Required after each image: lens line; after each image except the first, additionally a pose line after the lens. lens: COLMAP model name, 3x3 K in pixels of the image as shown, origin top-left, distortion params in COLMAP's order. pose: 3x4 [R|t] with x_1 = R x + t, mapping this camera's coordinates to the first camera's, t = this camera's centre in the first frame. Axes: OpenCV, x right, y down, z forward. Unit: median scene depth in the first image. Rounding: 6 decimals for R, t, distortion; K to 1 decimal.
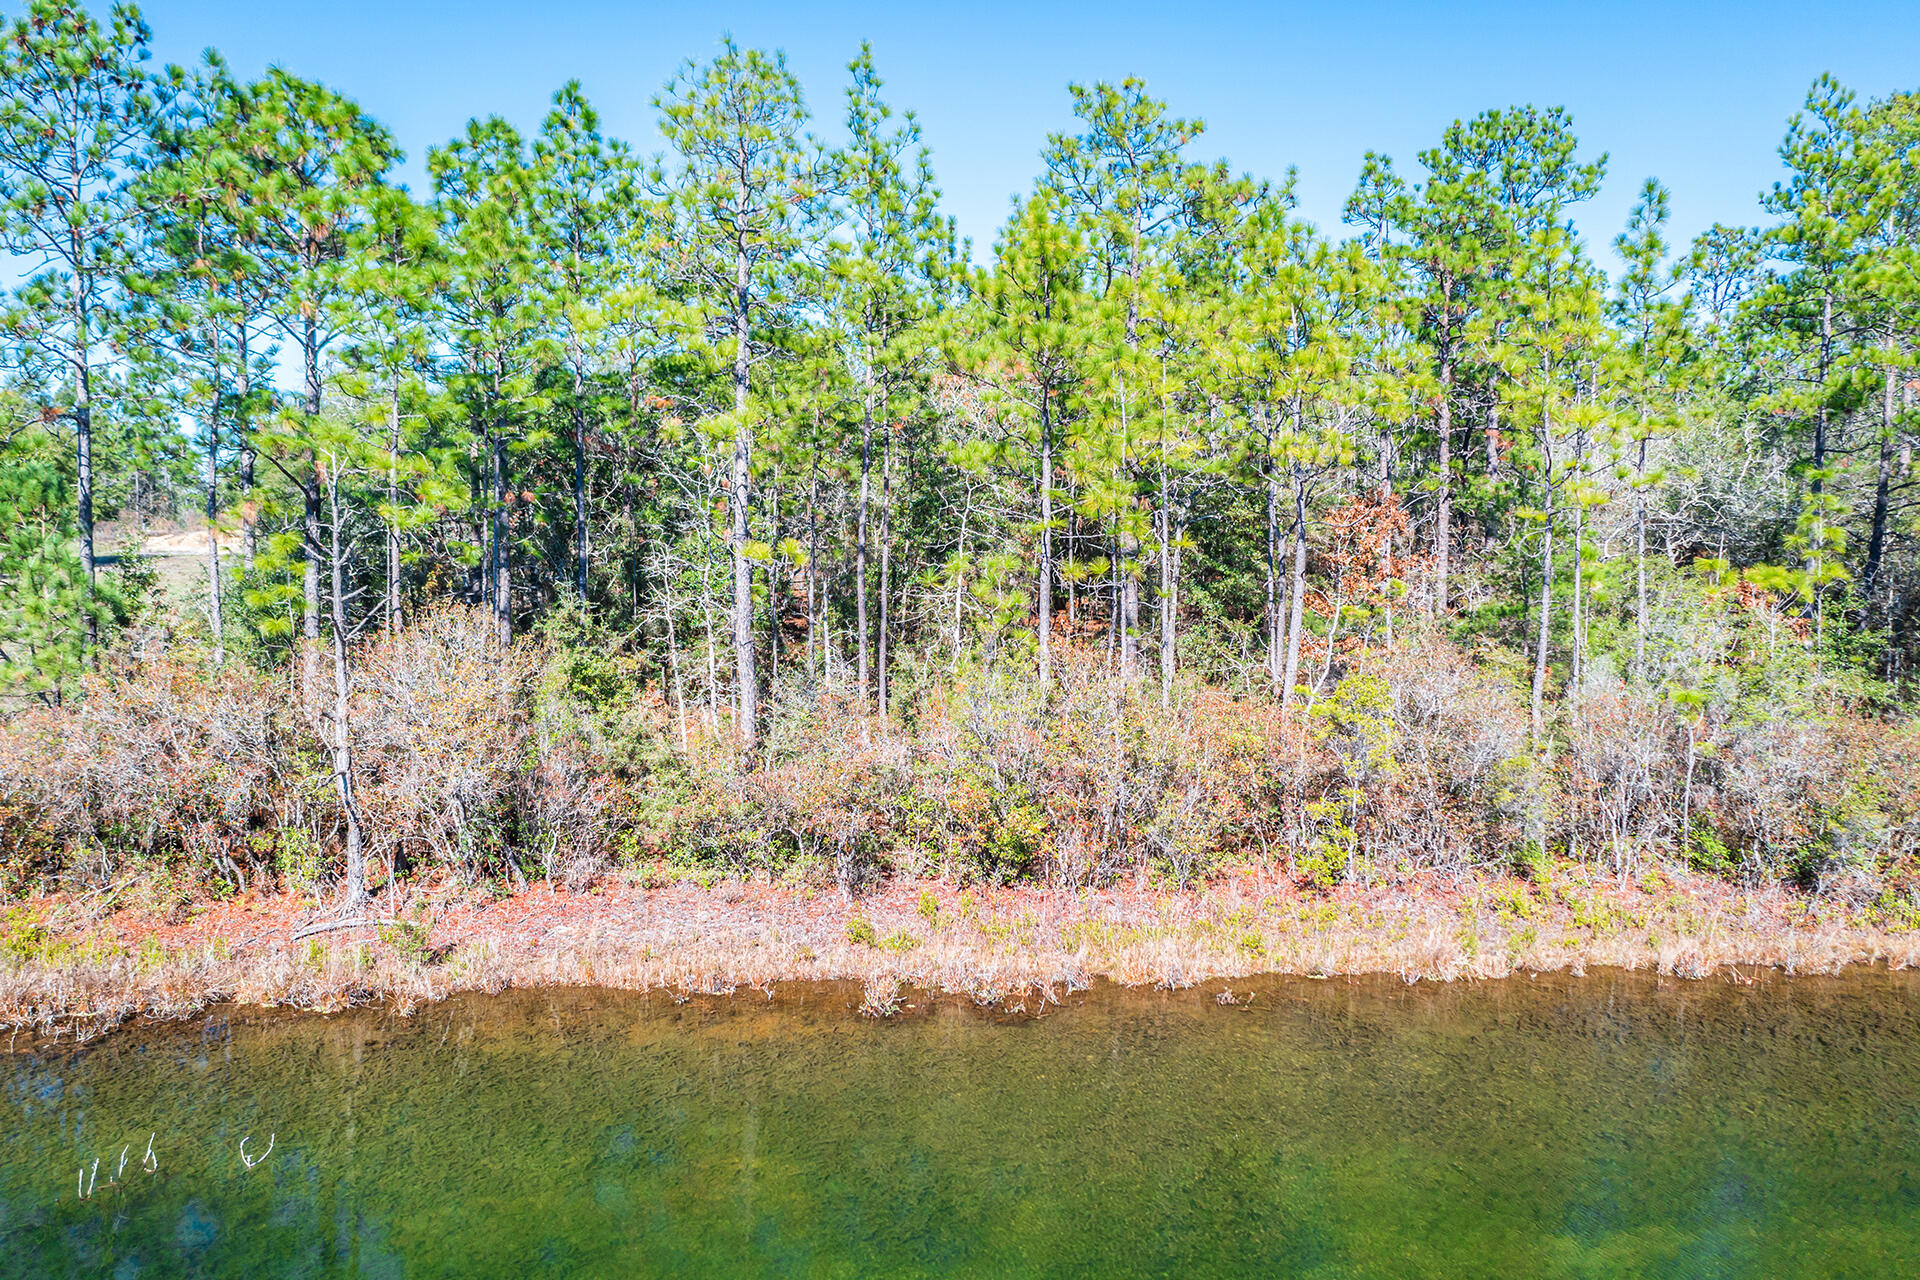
lens RADIAL K [[1646.8, 0, 960.0], [0, 1646.8, 640.0], [0, 0, 1]] dist [-0.000542, -0.006207]
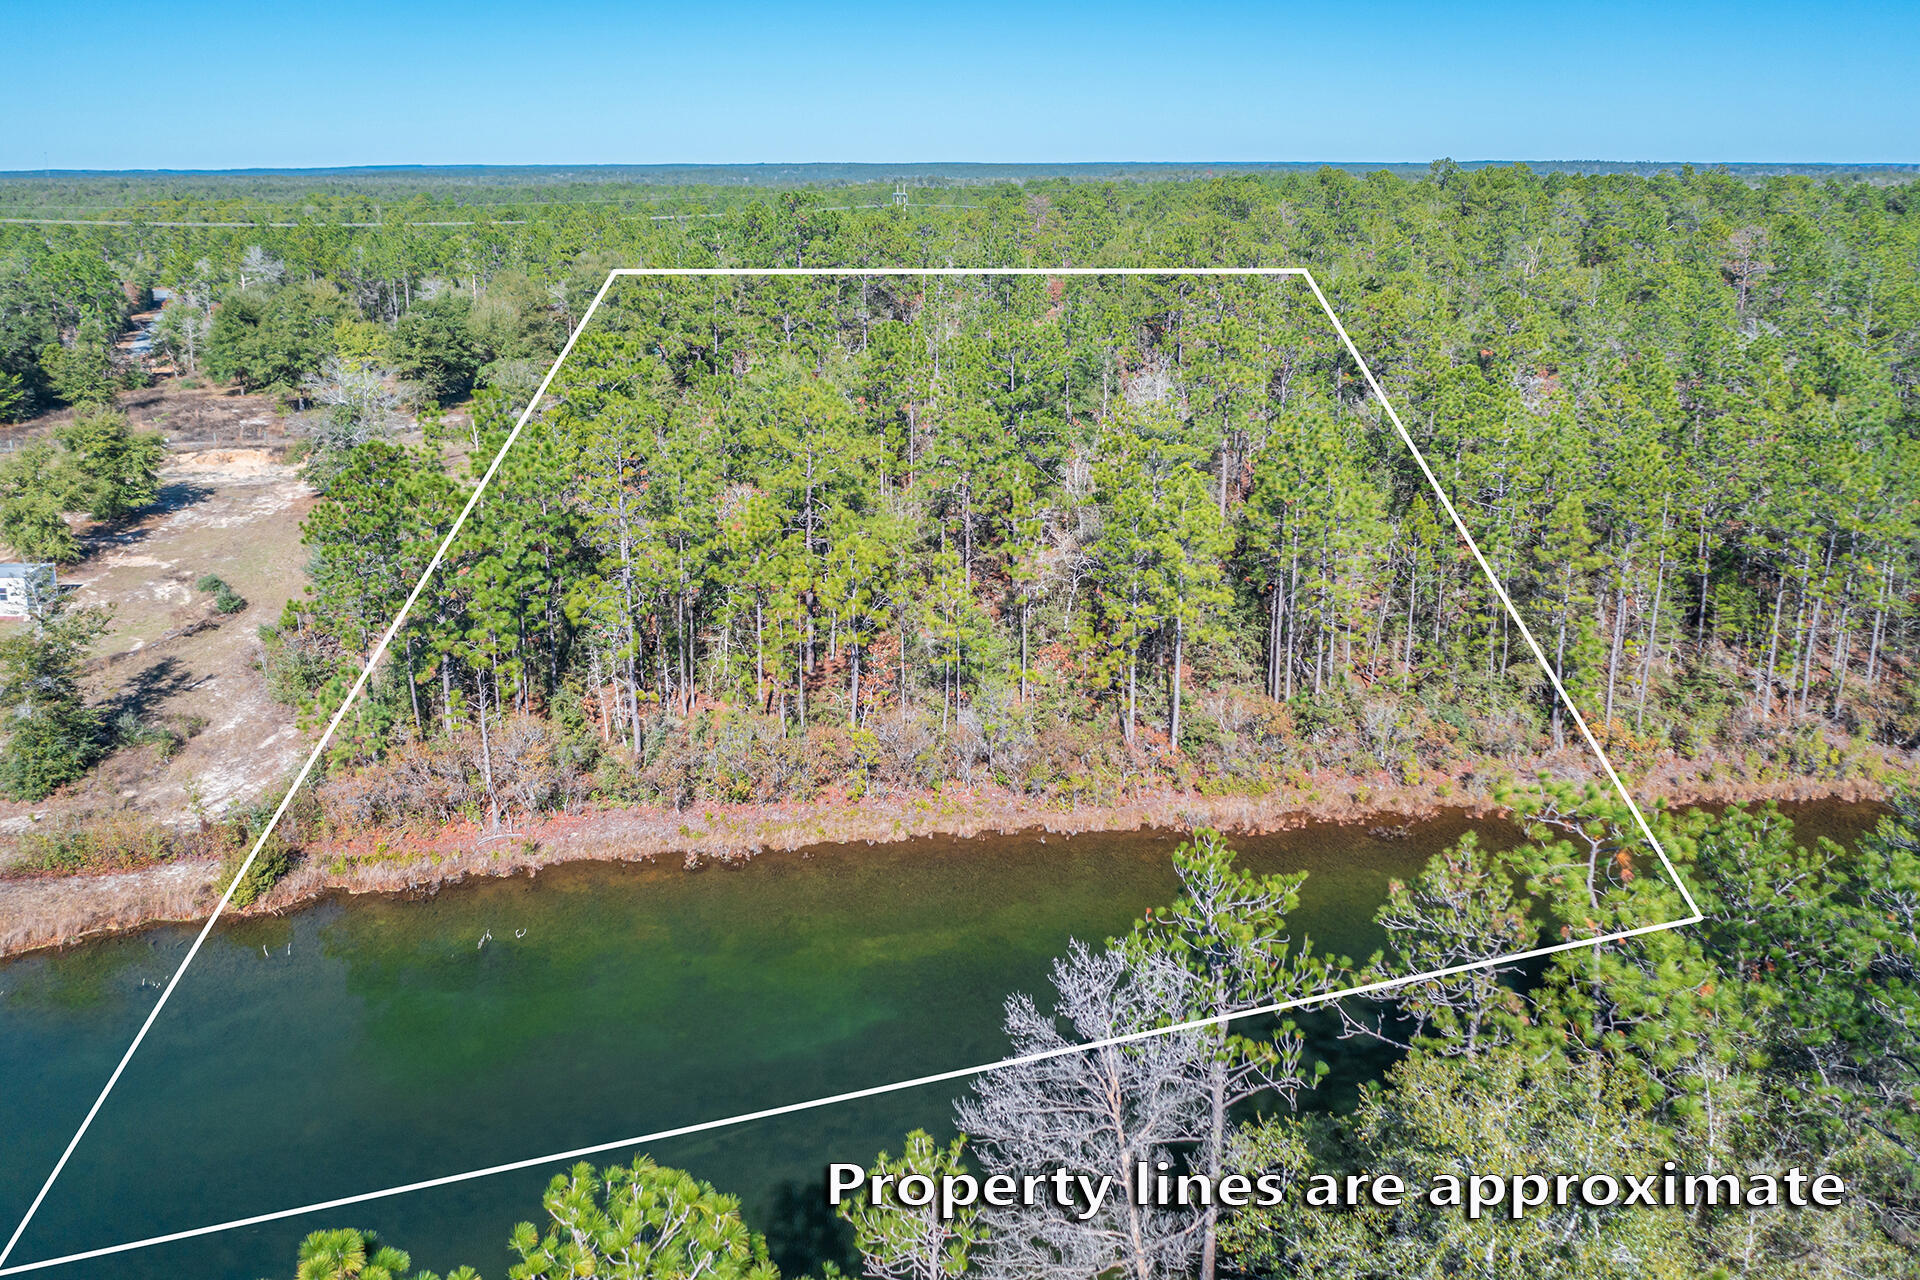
lens RADIAL K [[1646.8, 0, 960.0], [0, 1646.8, 640.0], [0, 0, 1]] dist [-0.000542, -0.006207]
pose [[0.994212, -0.033322, 0.102134, 0.140170], [0.008187, 0.971416, 0.237242, -0.846402], [-0.107120, -0.235033, 0.966067, -1.785659]]
